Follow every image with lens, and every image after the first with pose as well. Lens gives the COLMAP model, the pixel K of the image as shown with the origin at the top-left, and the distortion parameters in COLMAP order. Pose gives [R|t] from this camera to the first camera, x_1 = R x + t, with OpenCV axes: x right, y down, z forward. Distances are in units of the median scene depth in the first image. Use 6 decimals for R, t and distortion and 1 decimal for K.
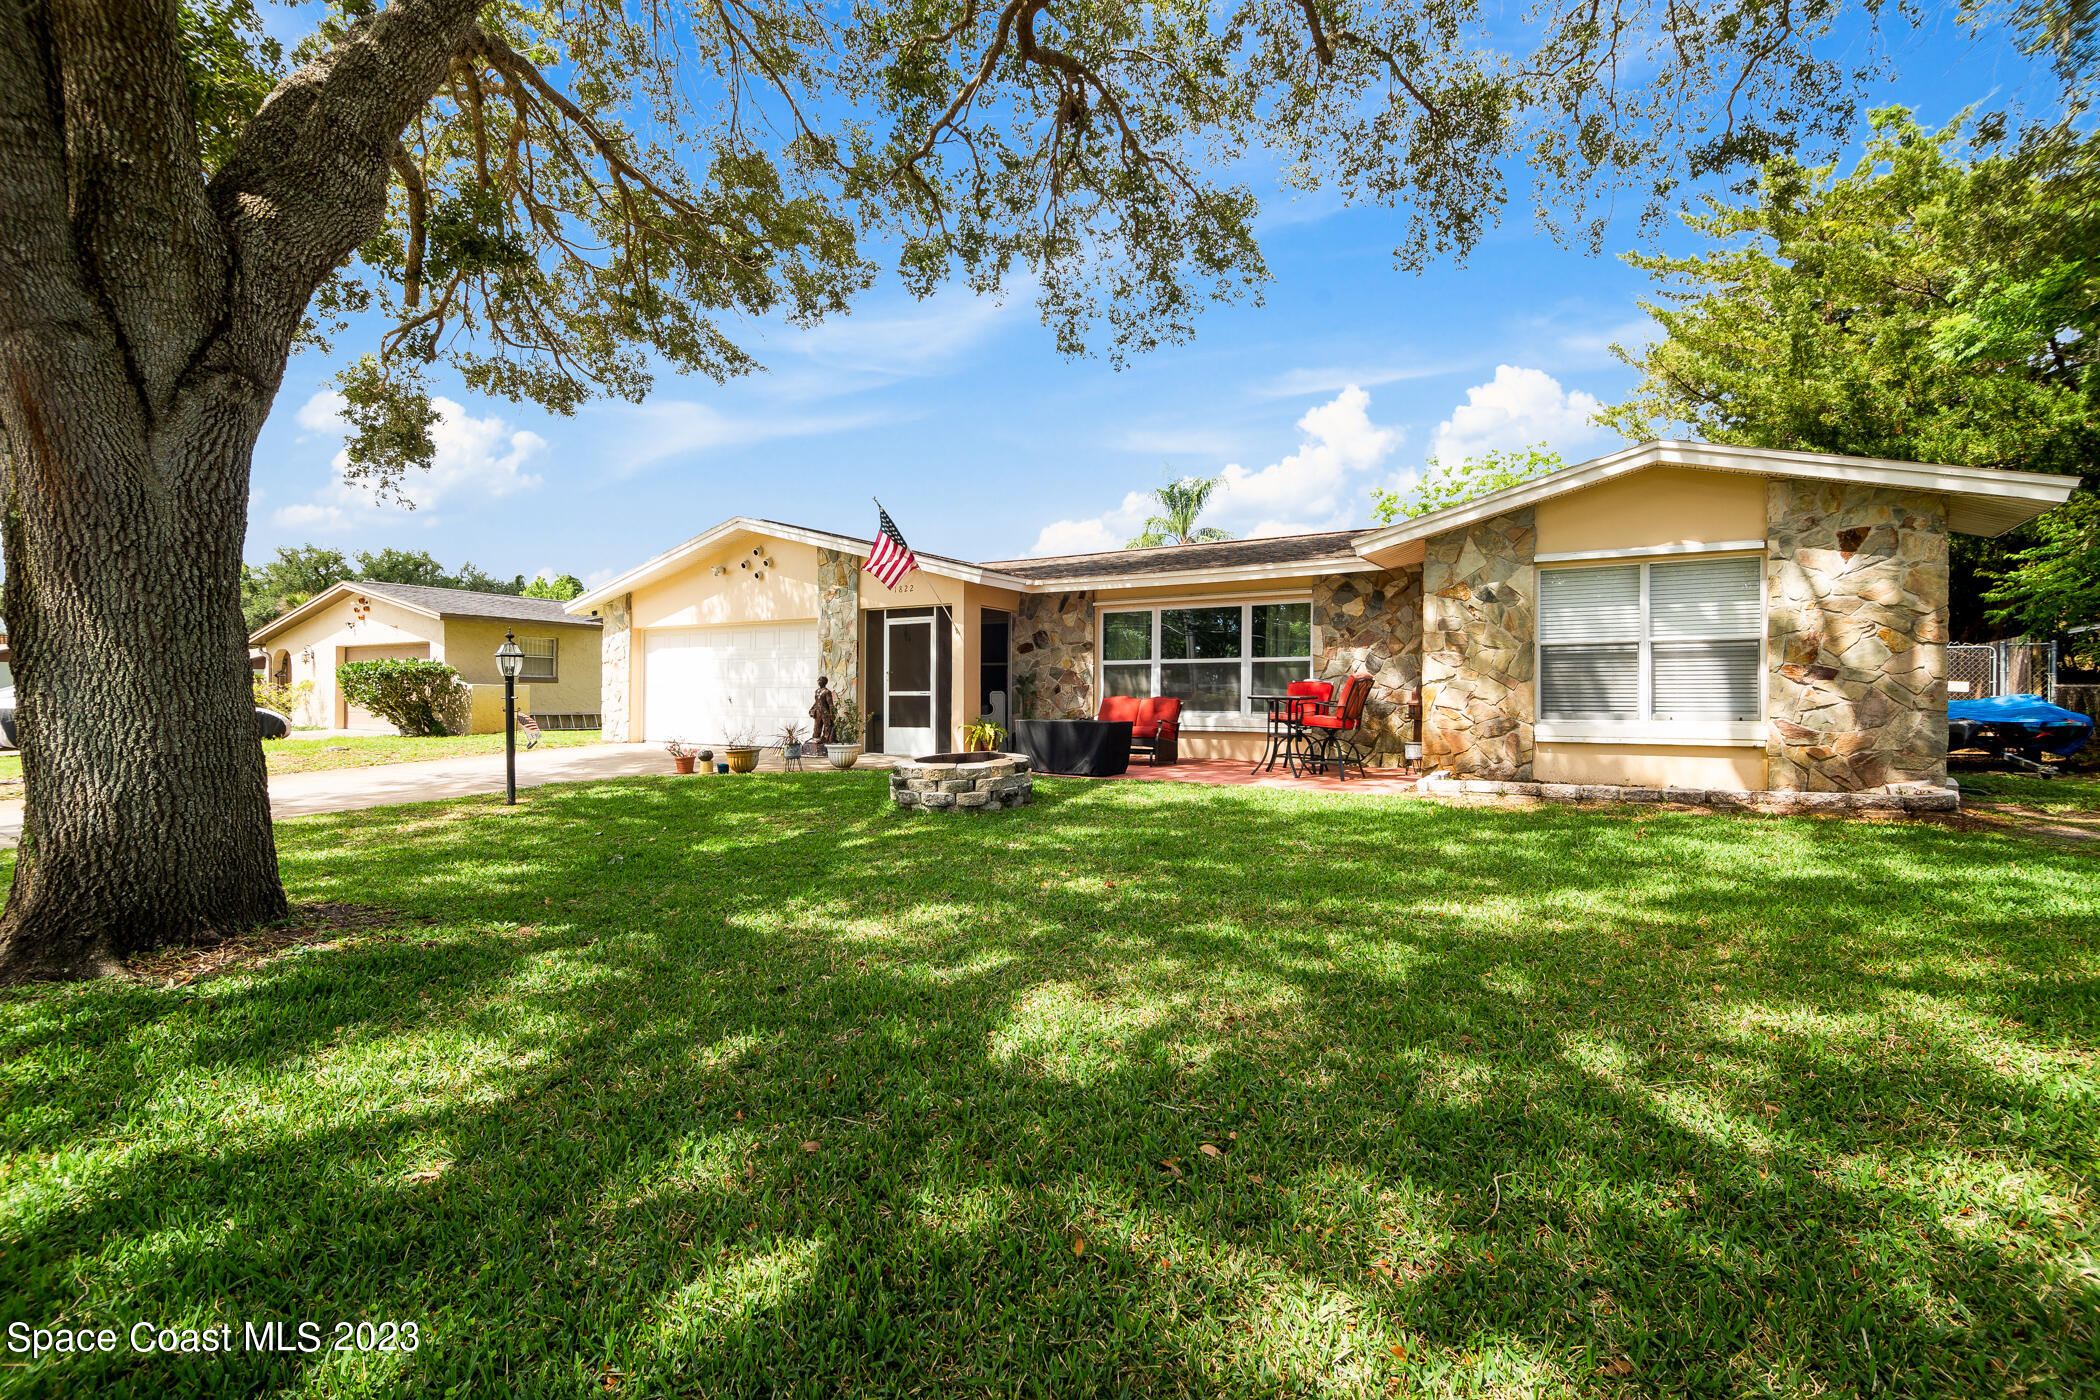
lens RADIAL K [[974.4, 0, 1051.1], [0, 974.4, 656.8], [0, 0, 1]] dist [0.012951, -0.010196]
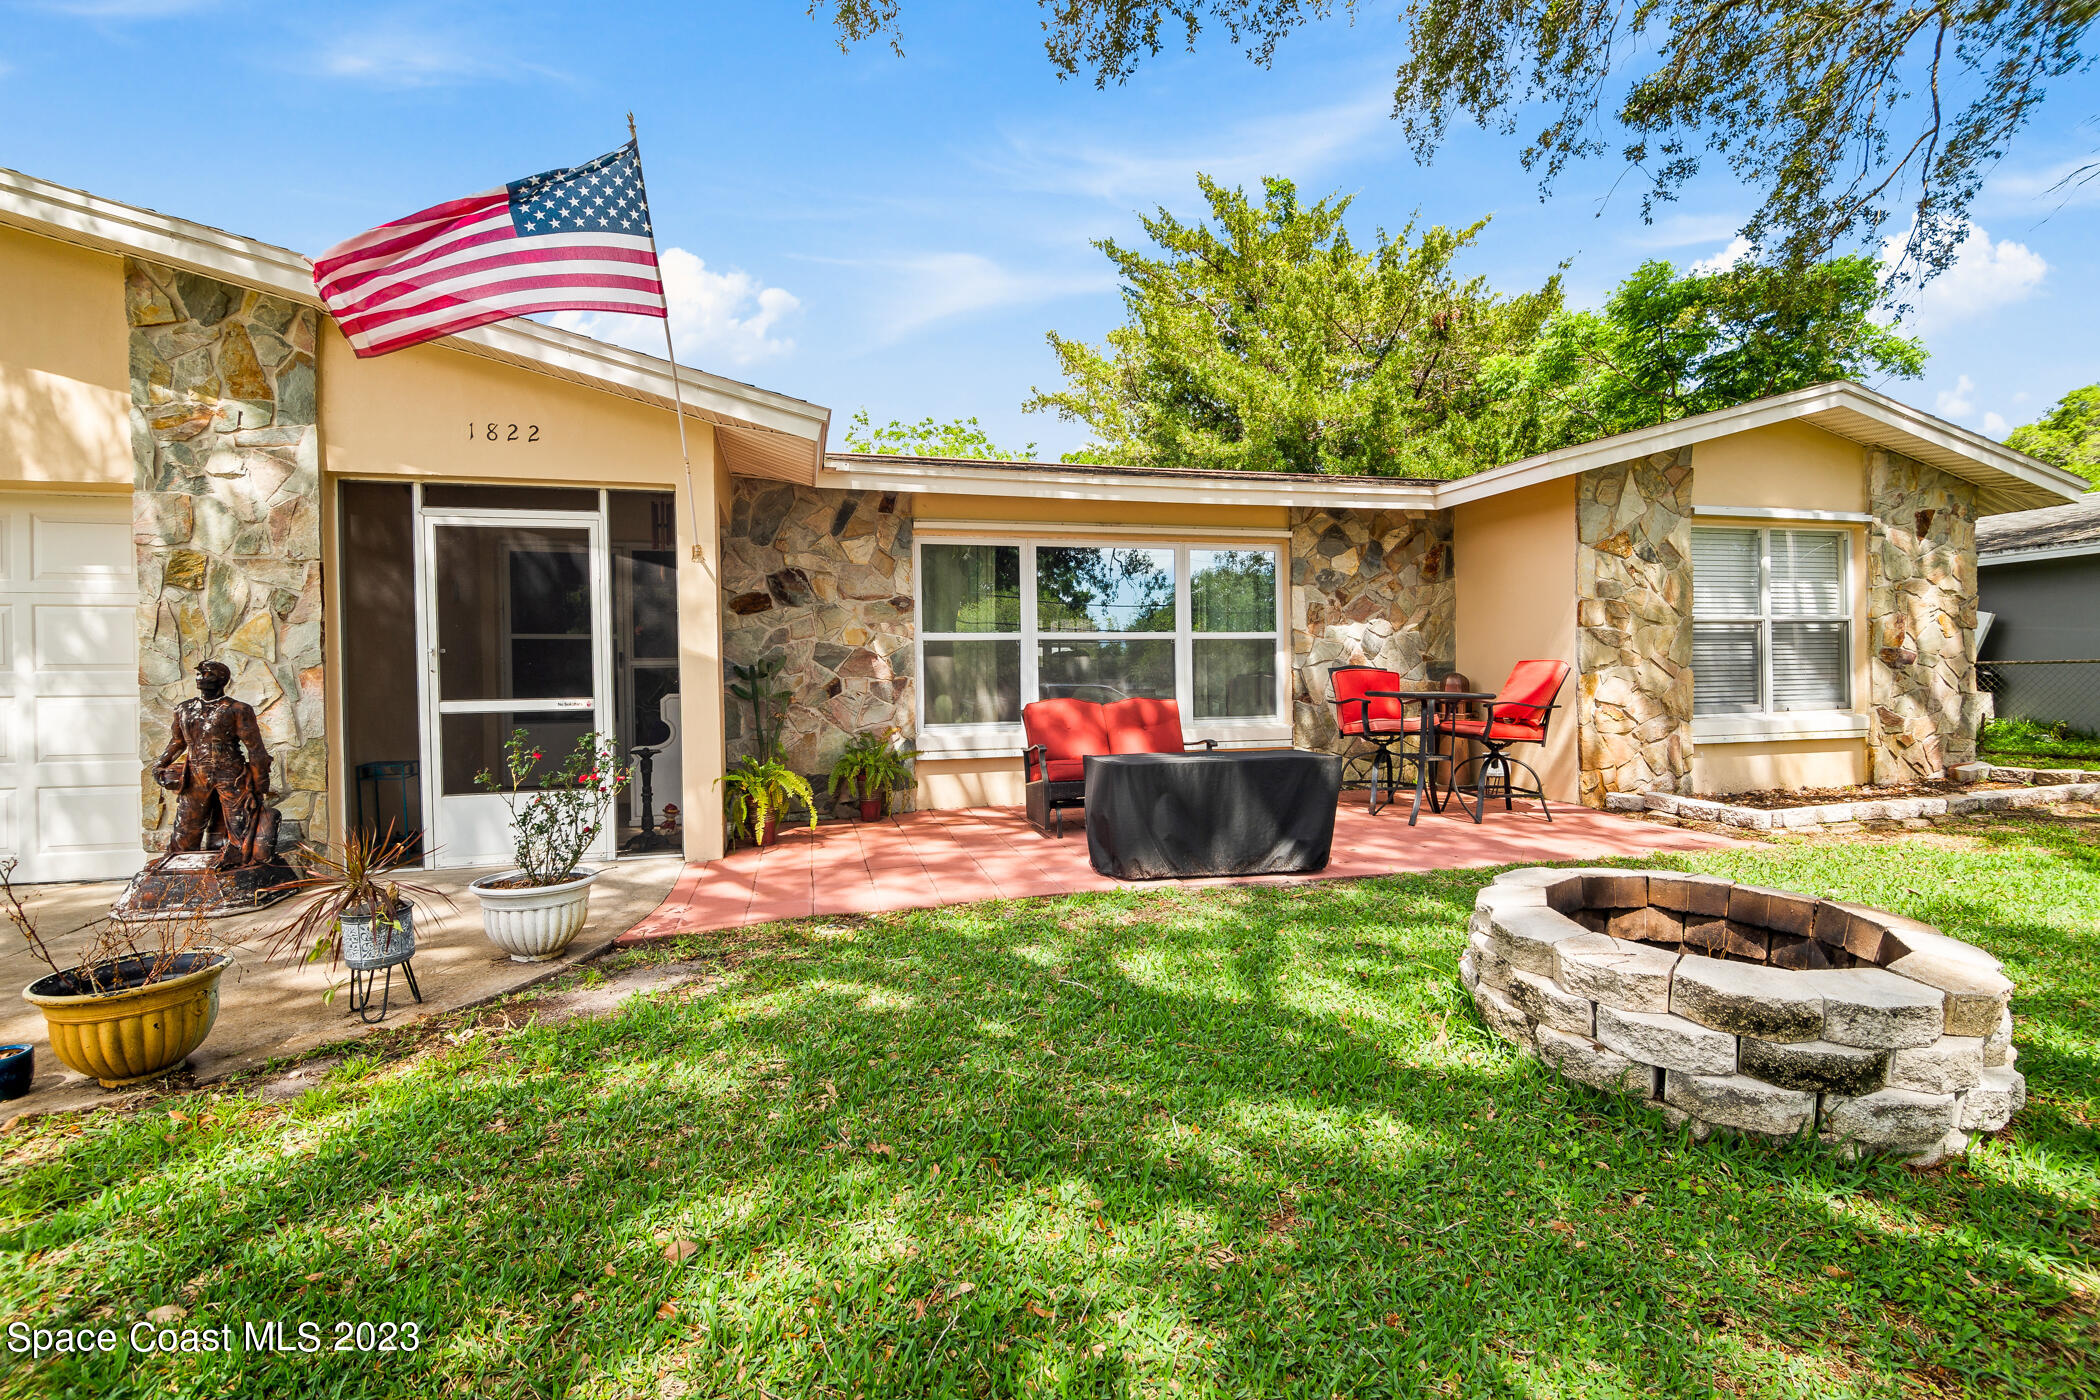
lens RADIAL K [[974.4, 0, 1051.1], [0, 974.4, 656.8], [0, 0, 1]] dist [0.012951, -0.010196]
pose [[0.672695, 0.004479, 0.739906, -0.292939], [-0.014387, 0.999872, 0.007027, 0.012481], [-0.739780, -0.015372, 0.672674, 0.588013]]
